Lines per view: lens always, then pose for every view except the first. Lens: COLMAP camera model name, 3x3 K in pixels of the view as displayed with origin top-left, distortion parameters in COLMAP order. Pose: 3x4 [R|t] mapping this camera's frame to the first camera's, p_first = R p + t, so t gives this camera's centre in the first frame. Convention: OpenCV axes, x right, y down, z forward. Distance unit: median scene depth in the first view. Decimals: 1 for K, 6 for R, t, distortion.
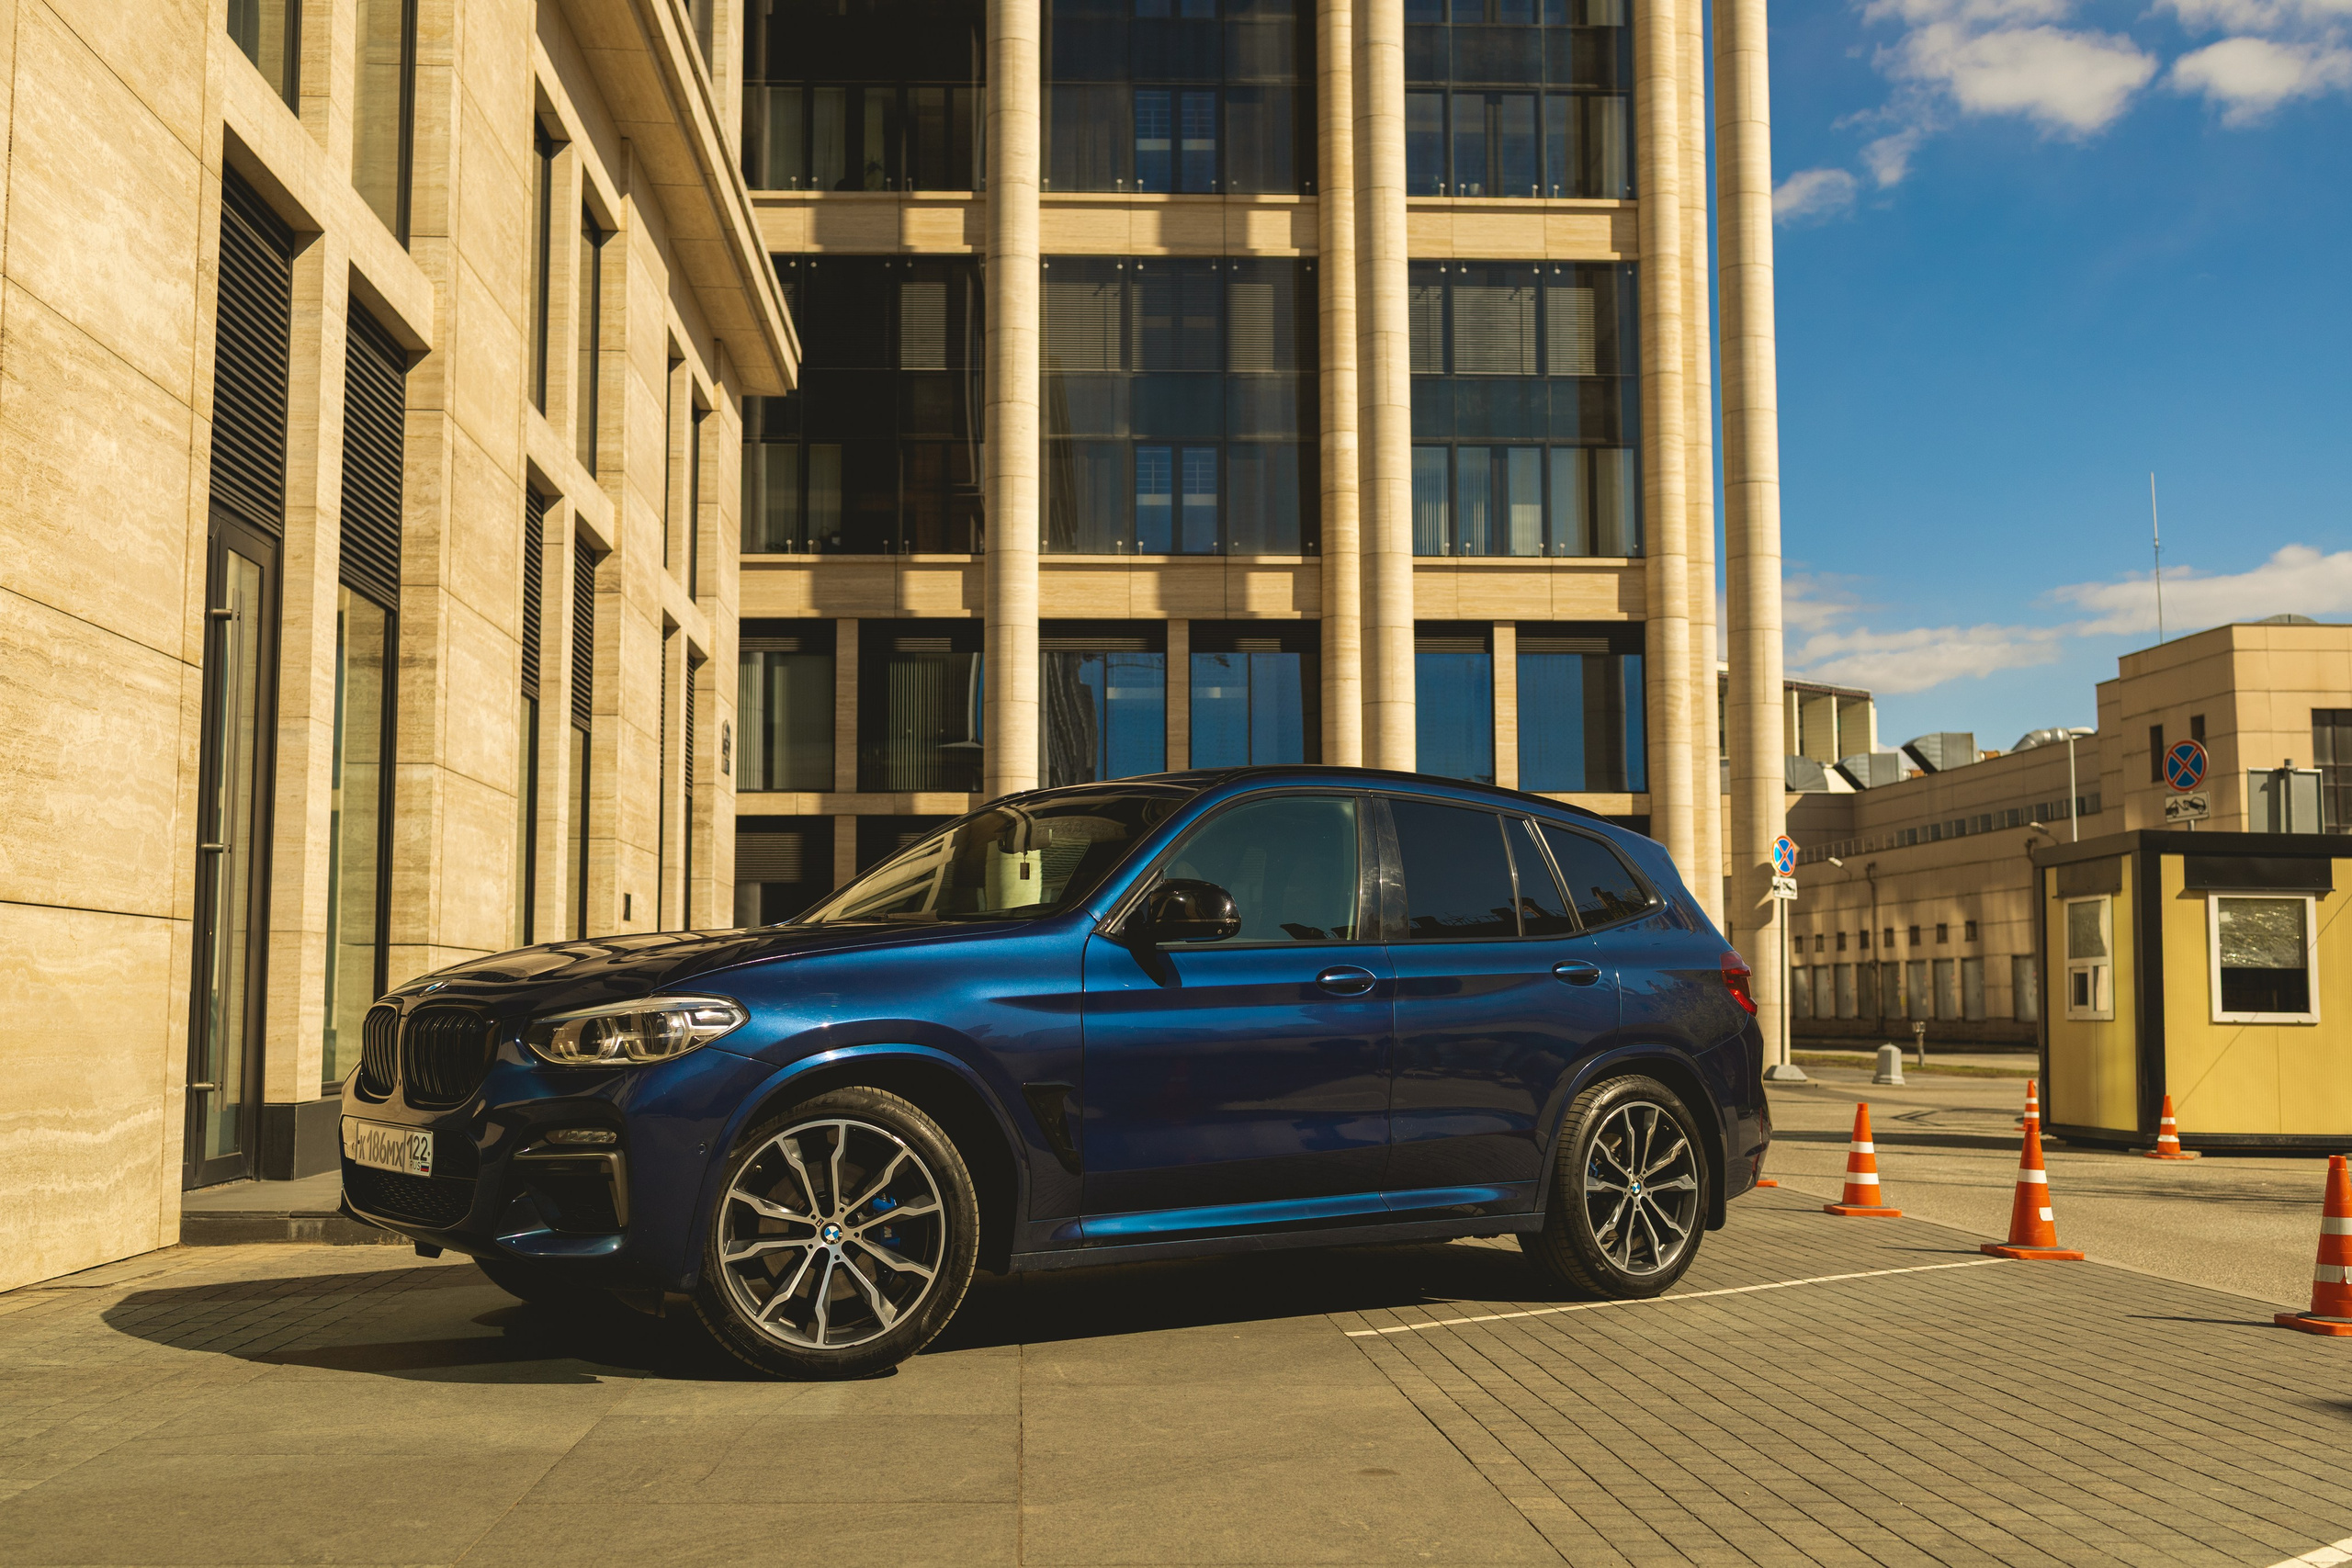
lens RADIAL K [[2327.8, 0, 1176.0], [0, 2327.8, 784.0], [0, 0, 1]] dist [0.011135, -0.014856]
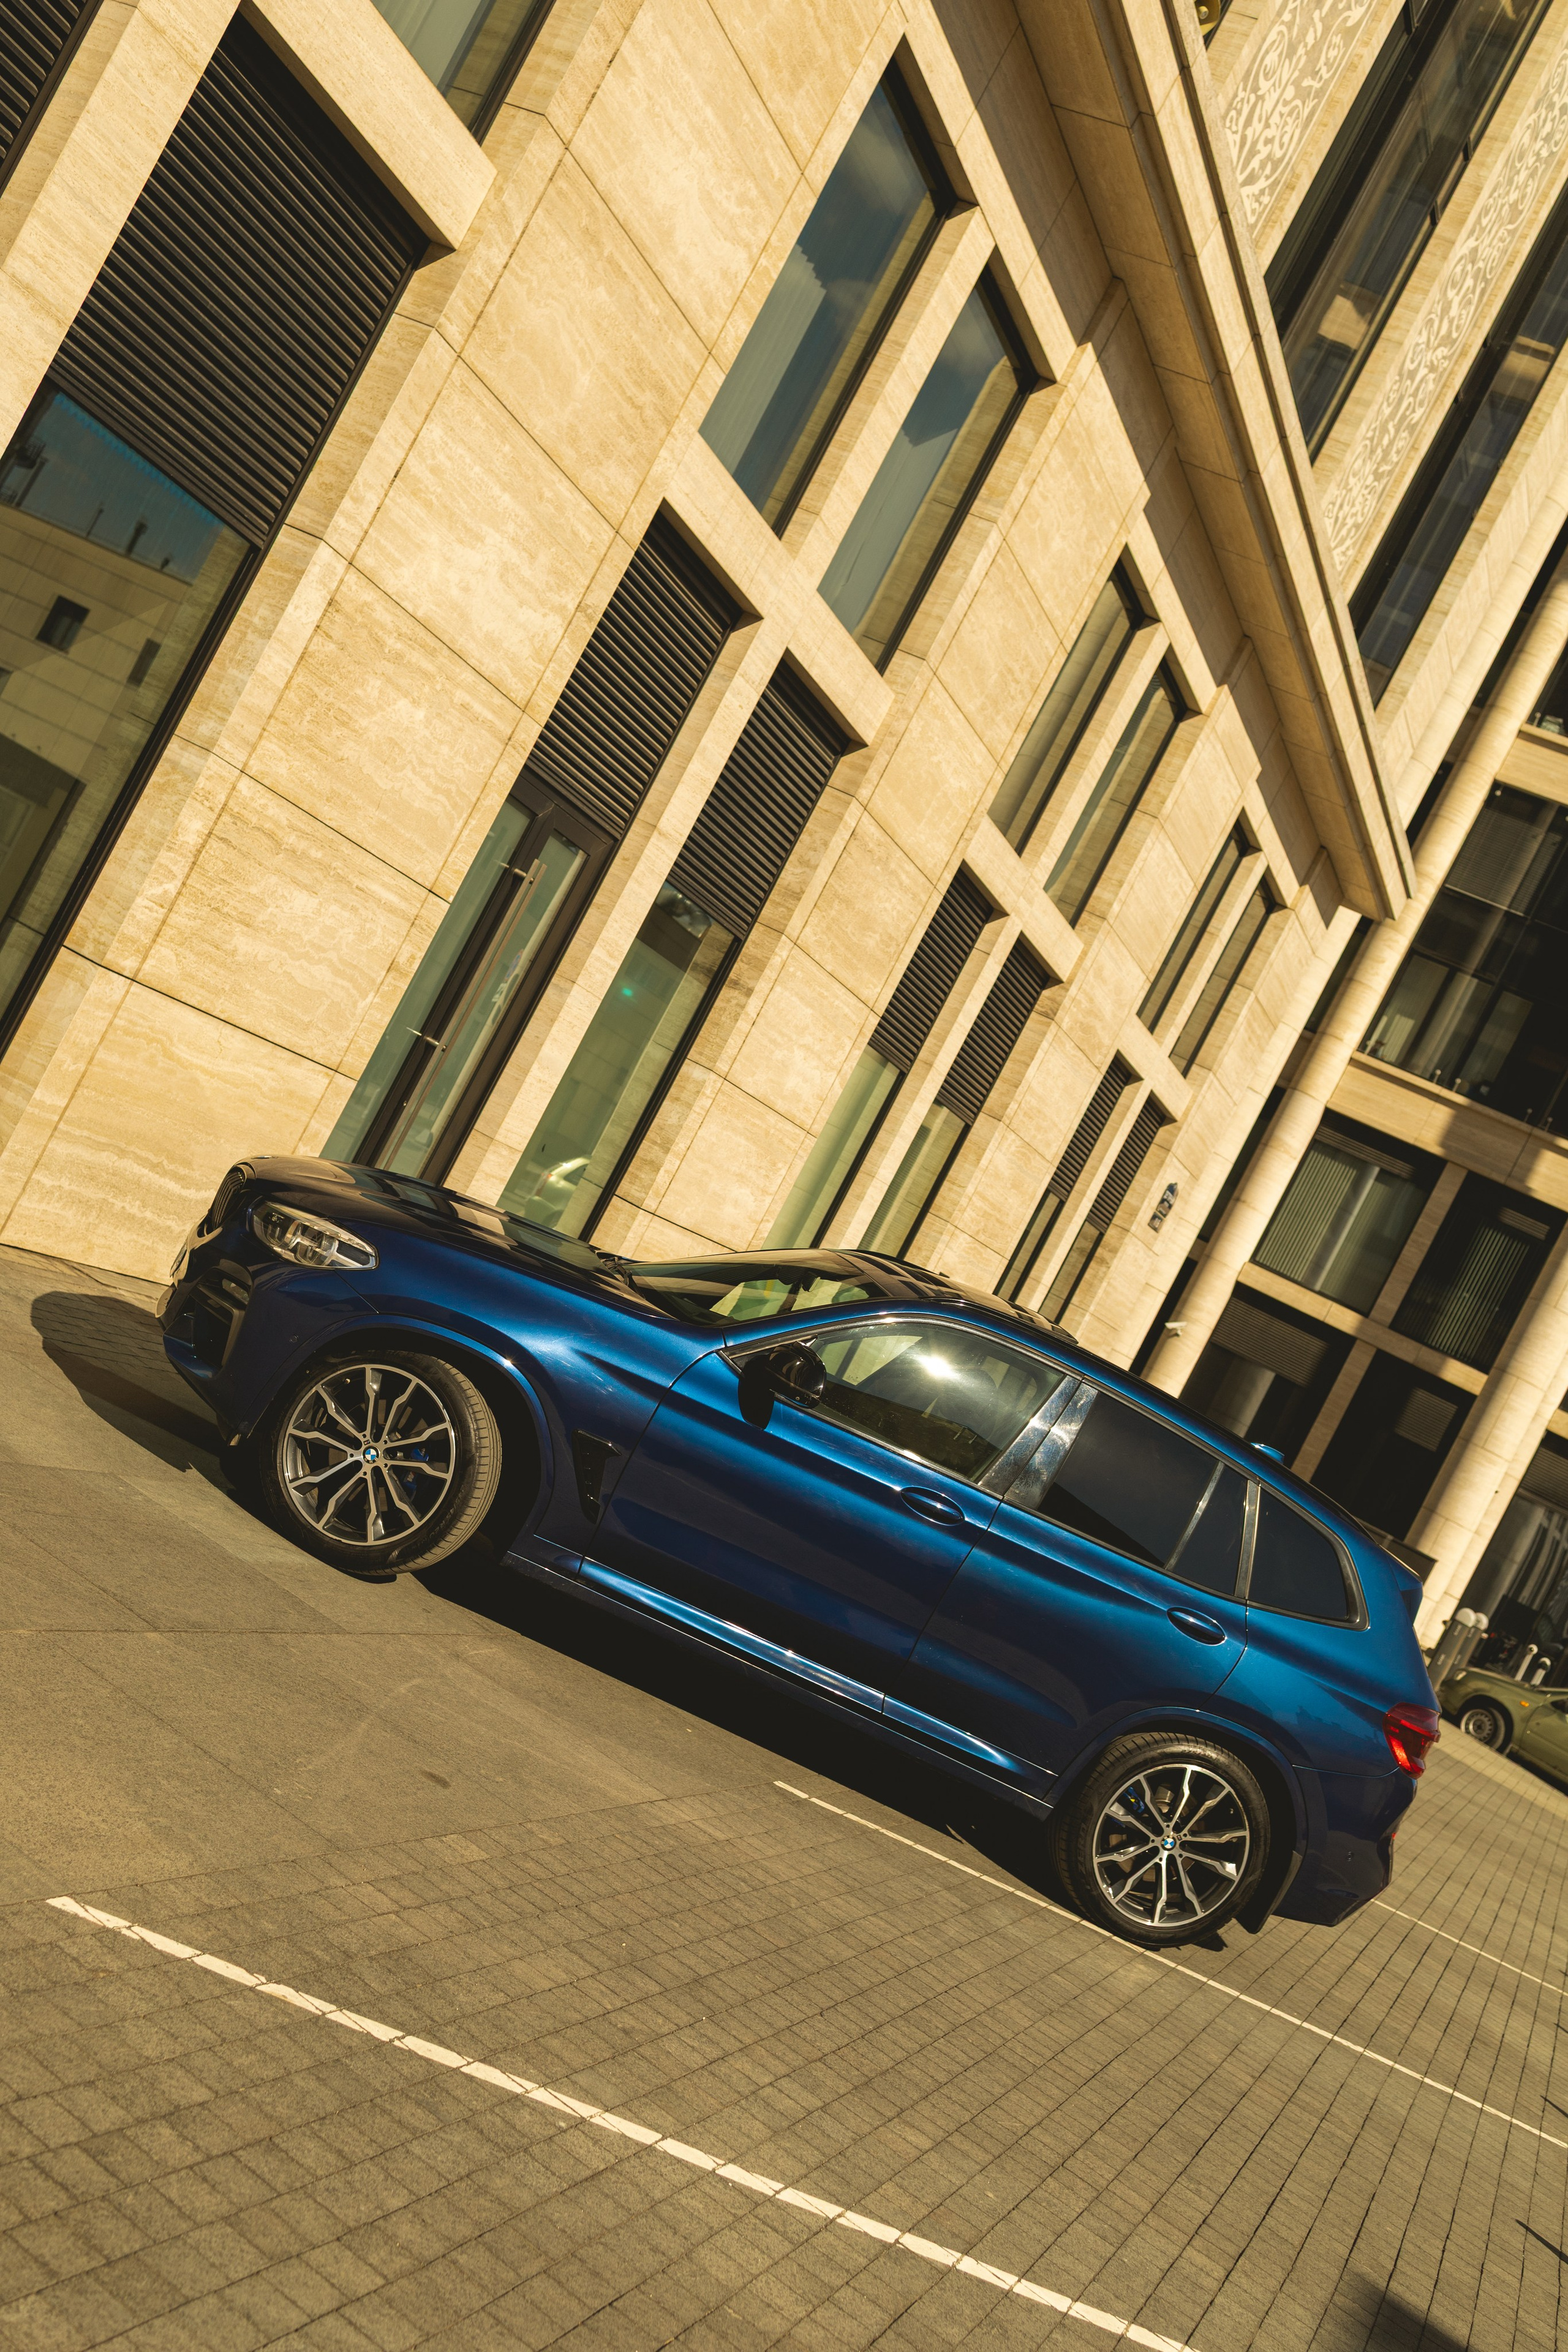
lens RADIAL K [[2328.0, 0, 784.0], [0, 2328.0, 1176.0], [0, 0, 1]] dist [0.011135, -0.014856]
pose [[0.801303, 0.409021, -0.436595, 0.346414], [-0.423111, 0.903387, 0.069777, -0.083205], [0.422955, 0.128816, 0.896948, -0.032874]]
